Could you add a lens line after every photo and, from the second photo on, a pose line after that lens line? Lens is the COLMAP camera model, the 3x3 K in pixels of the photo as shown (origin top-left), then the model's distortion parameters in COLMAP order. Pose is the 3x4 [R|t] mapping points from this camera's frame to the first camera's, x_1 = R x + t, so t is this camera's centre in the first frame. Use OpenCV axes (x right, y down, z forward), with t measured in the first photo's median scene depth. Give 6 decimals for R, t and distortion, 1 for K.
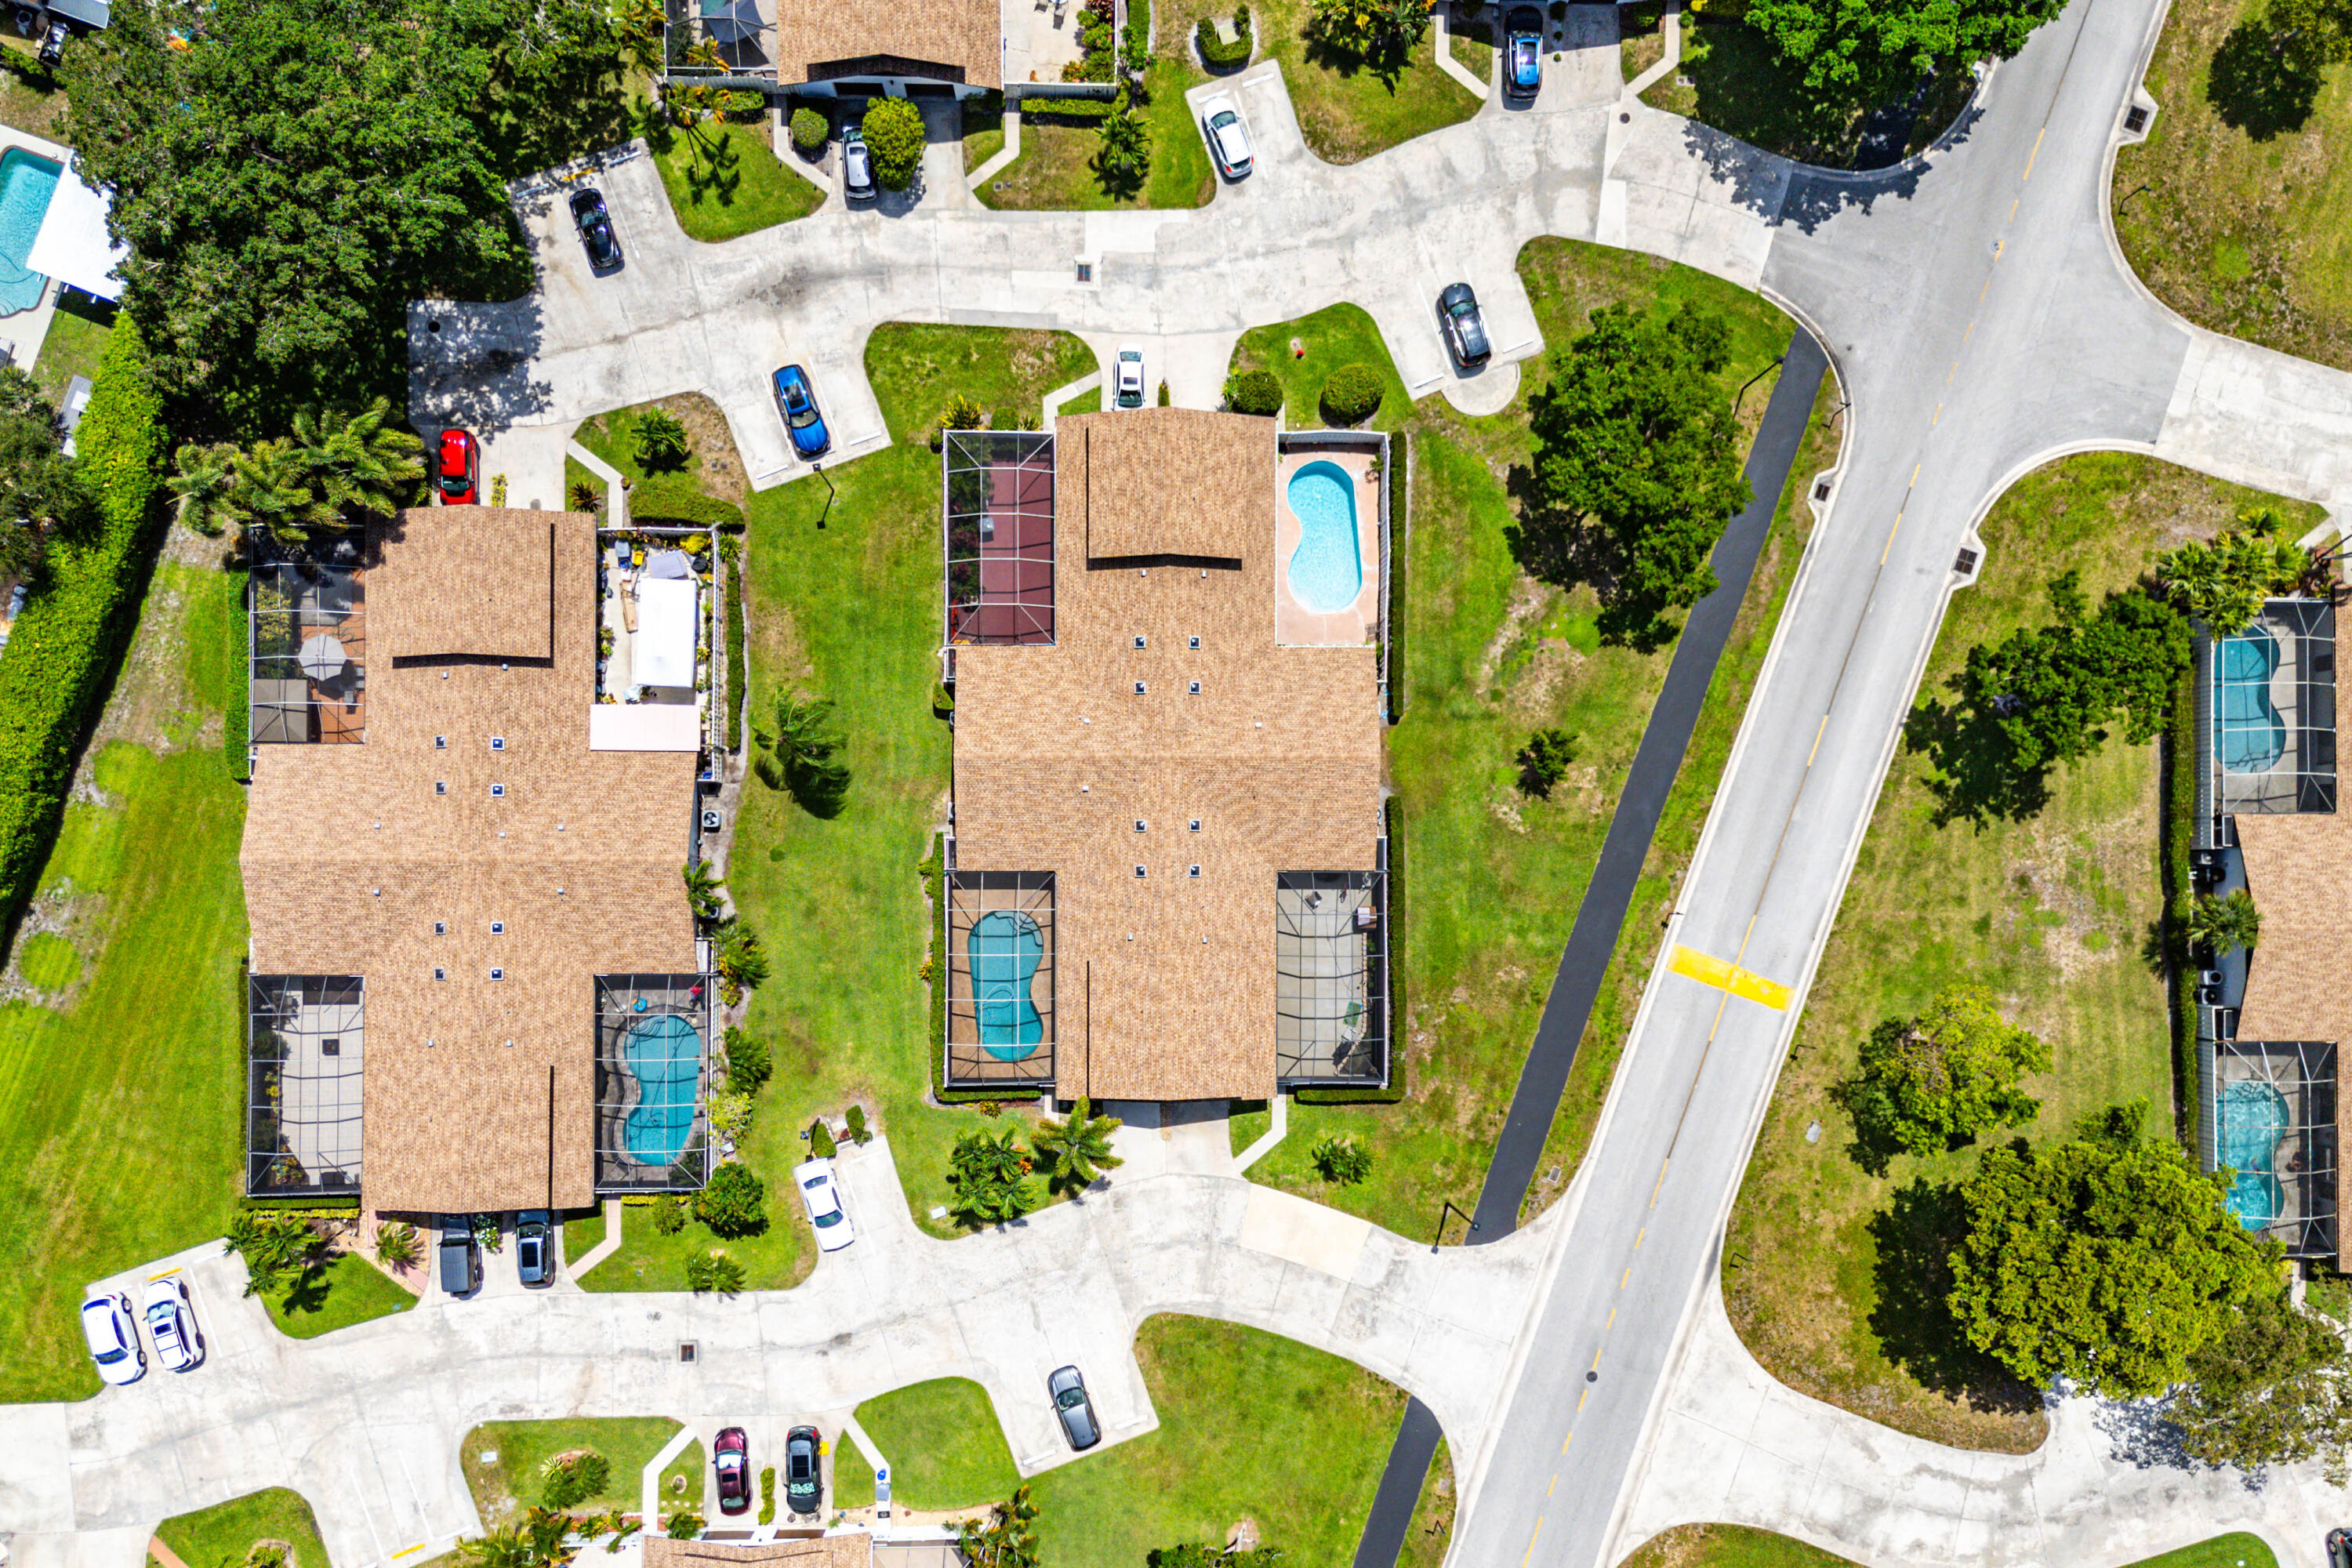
lens RADIAL K [[1757.0, 0, 1167.8], [0, 1757.0, 803.3], [0, 0, 1]] dist [0.072665, -0.034489]
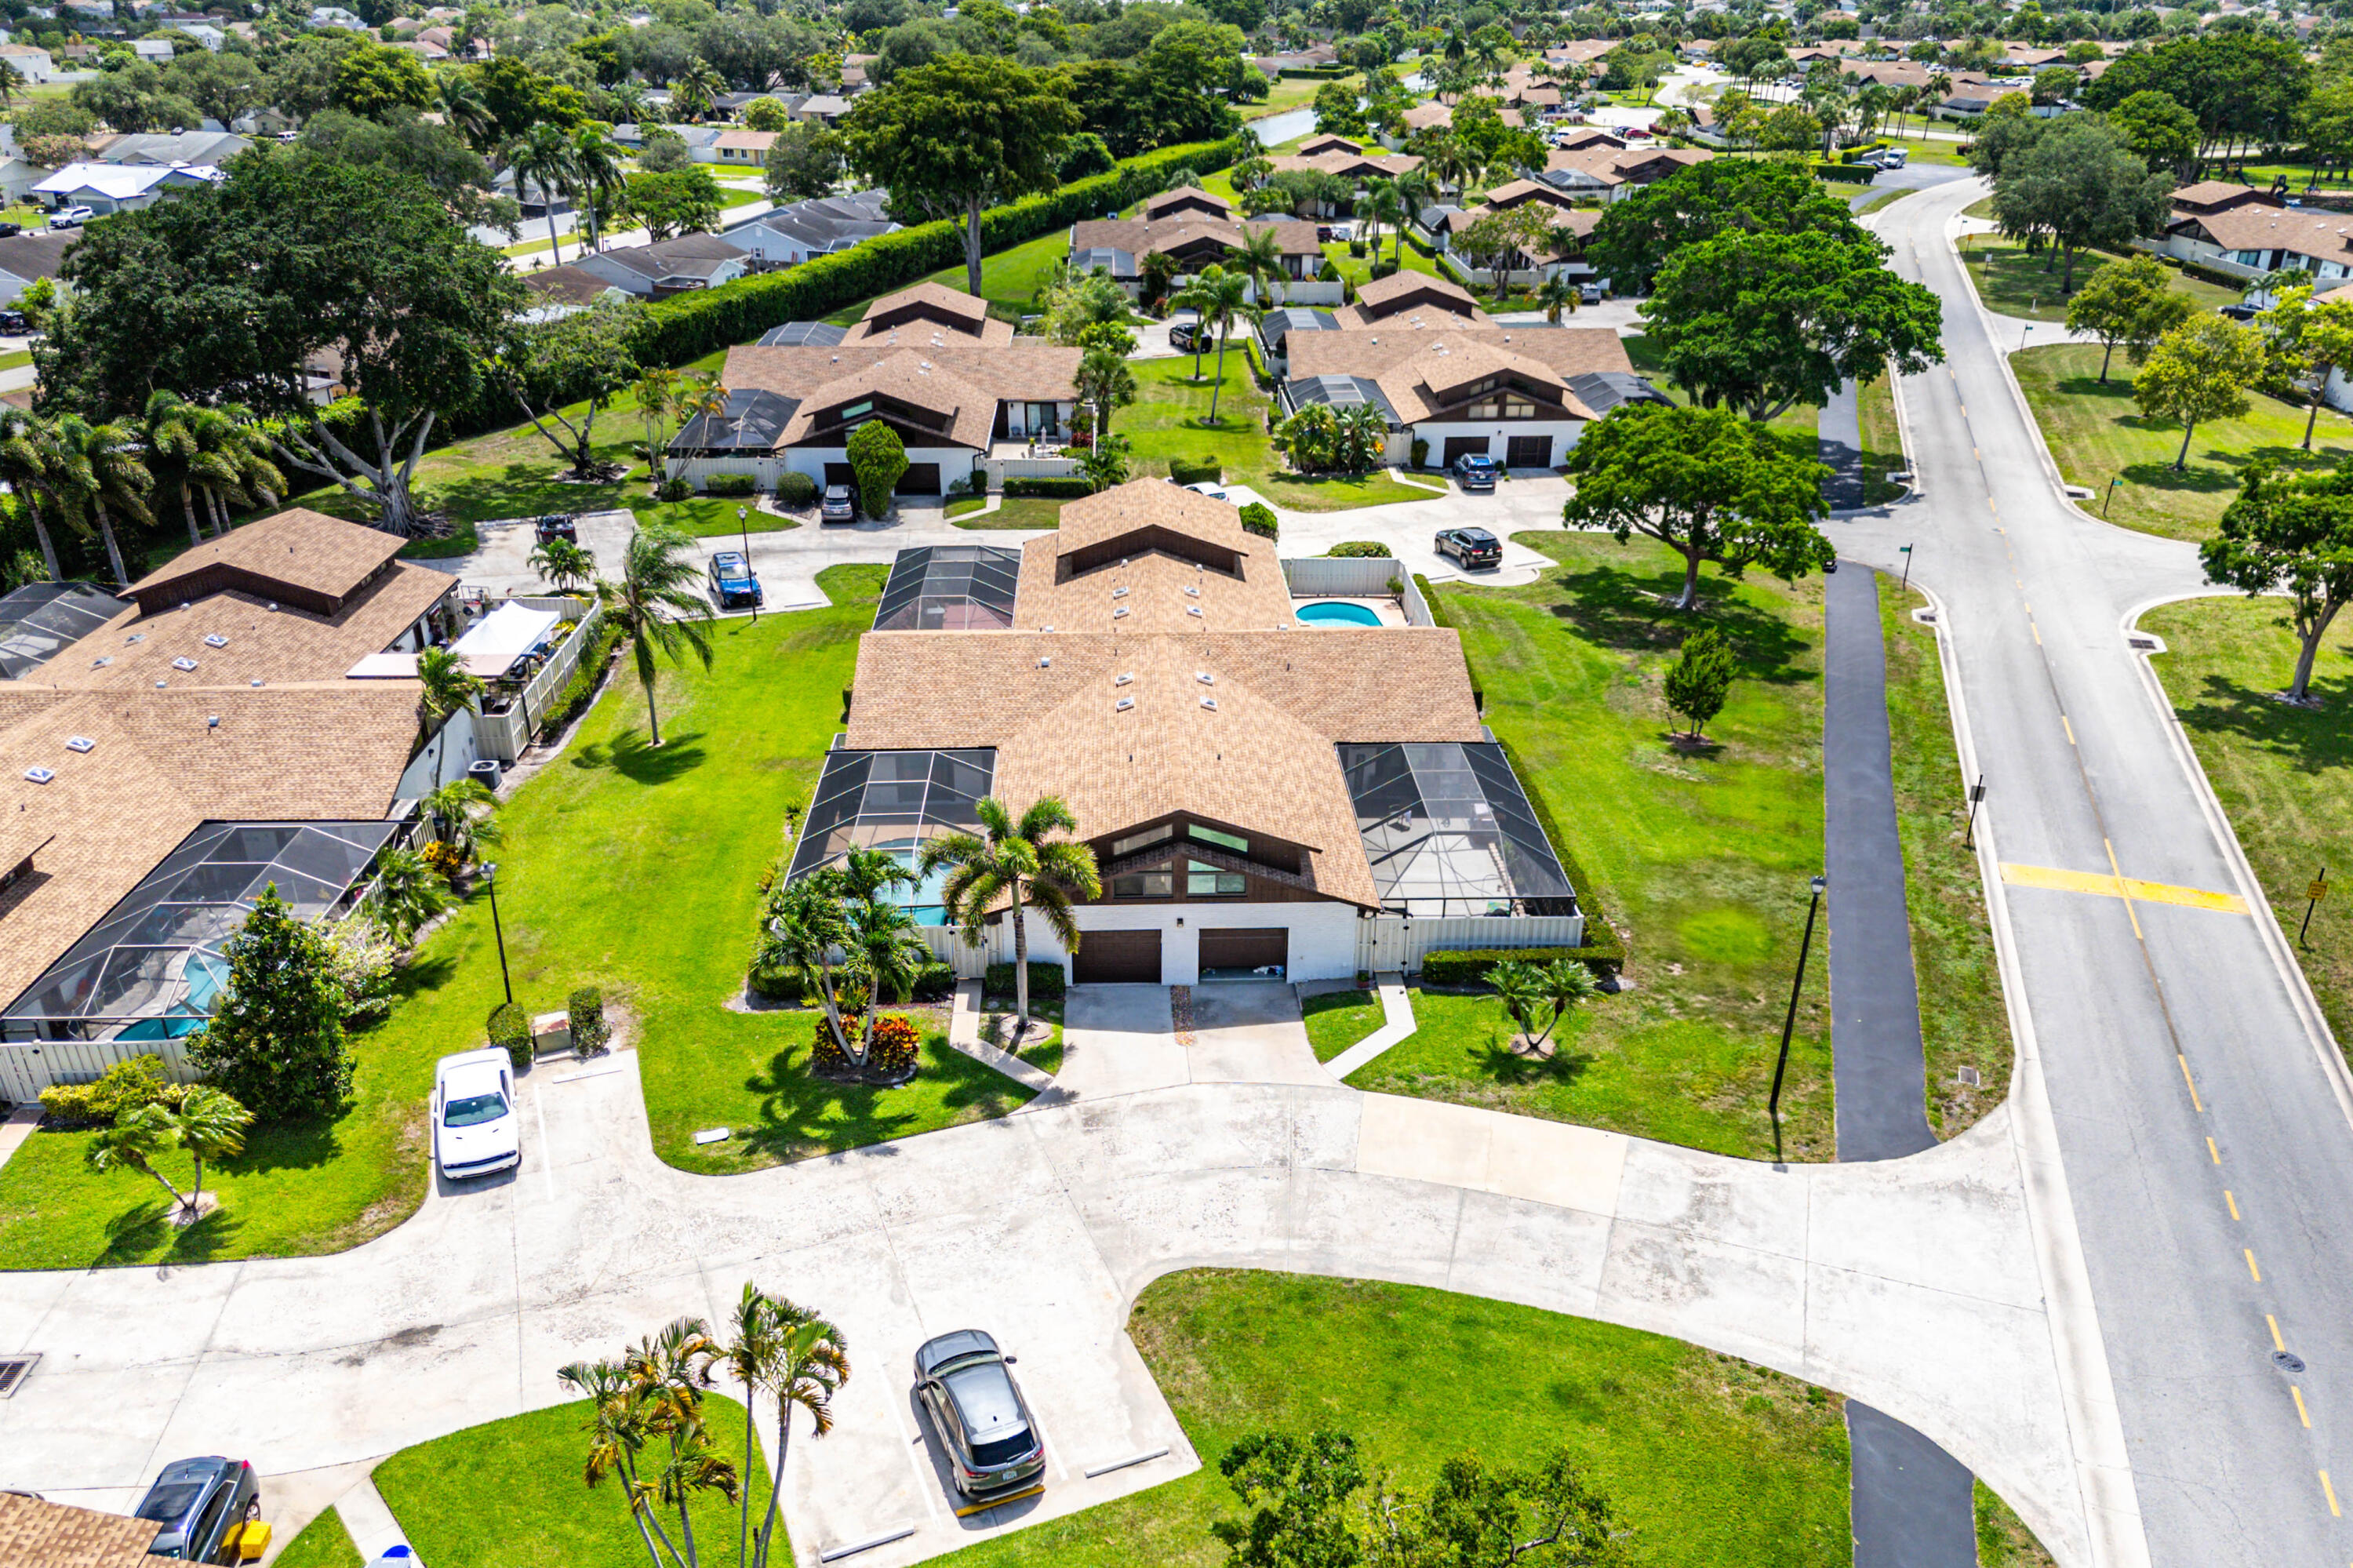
lens RADIAL K [[1757.8, 0, 1168.3], [0, 1757.8, 803.3], [0, 0, 1]] dist [0.072665, -0.034489]
pose [[0.999229, -0.031927, 0.022835, -0.015608], [0.034539, 0.438723, -0.897958, 0.628907], [0.018651, 0.898055, 0.439488, 0.718026]]
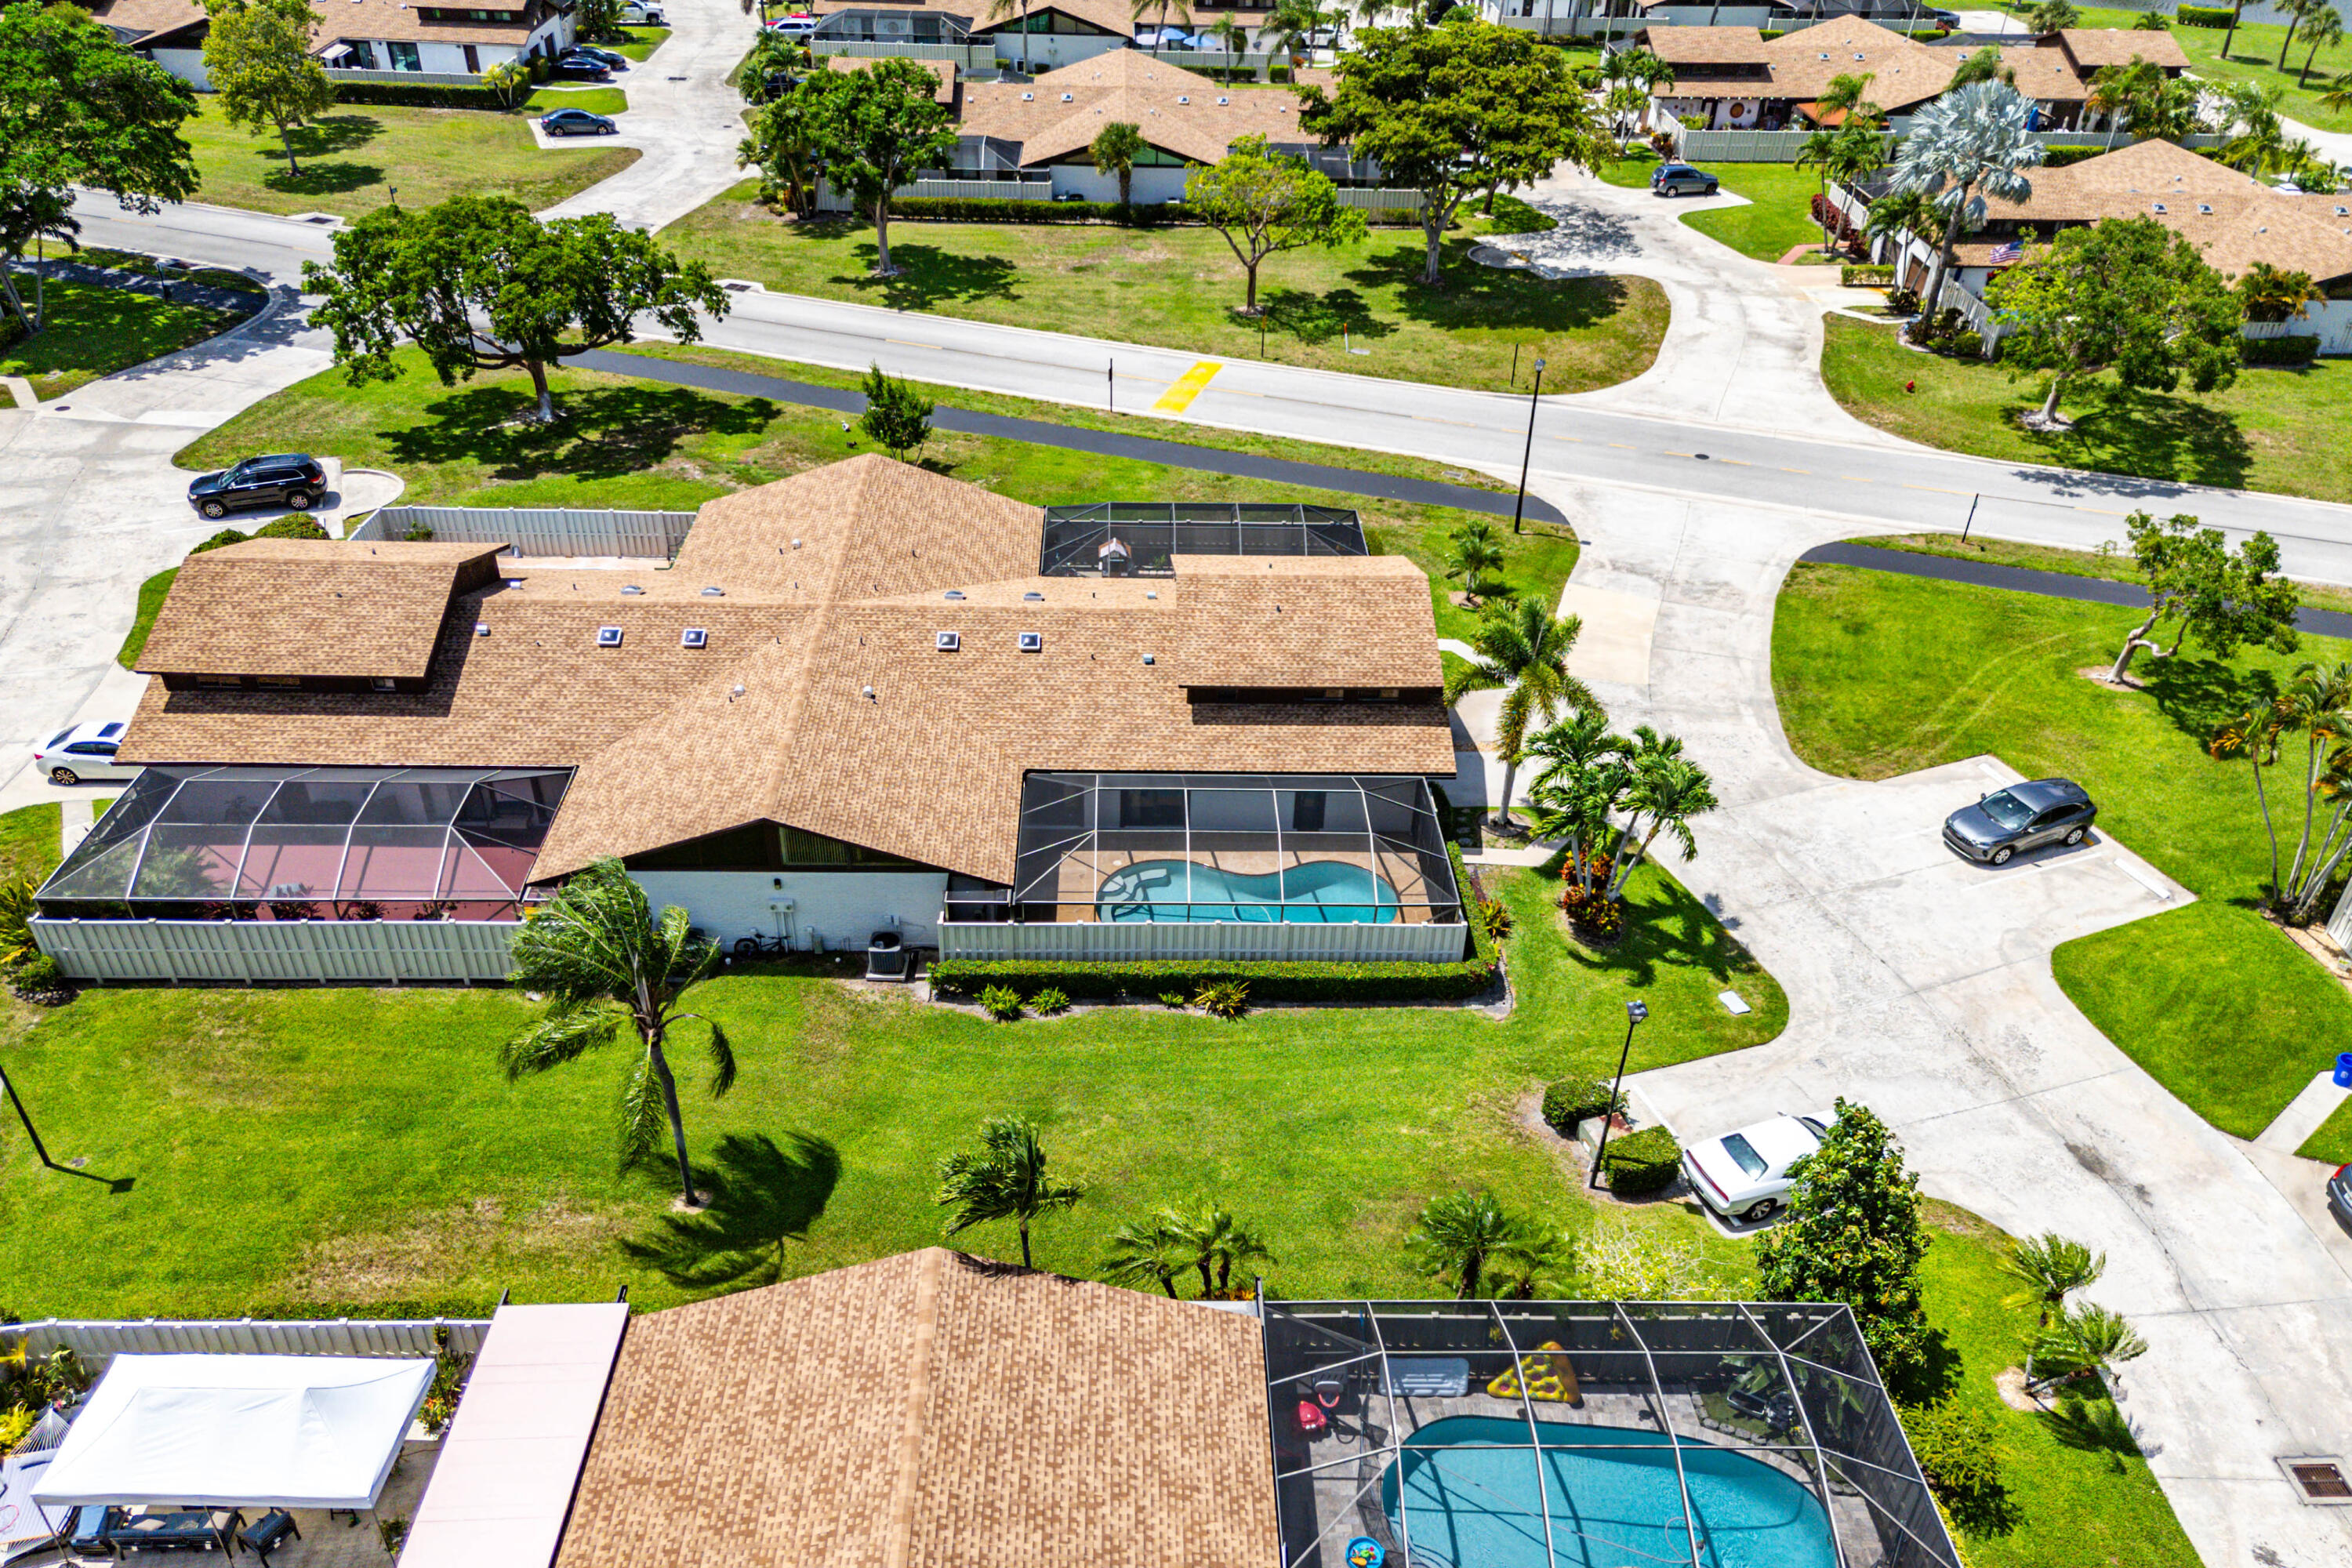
lens RADIAL K [[1757.0, 0, 1167.8], [0, 1757.0, 803.3], [0, 0, 1]] dist [0.072665, -0.034489]
pose [[-0.022135, -0.580832, 0.813723, -0.486525], [0.999144, 0.015598, 0.038313, 0.061369], [-0.034946, 0.813874, 0.579989, 0.690636]]
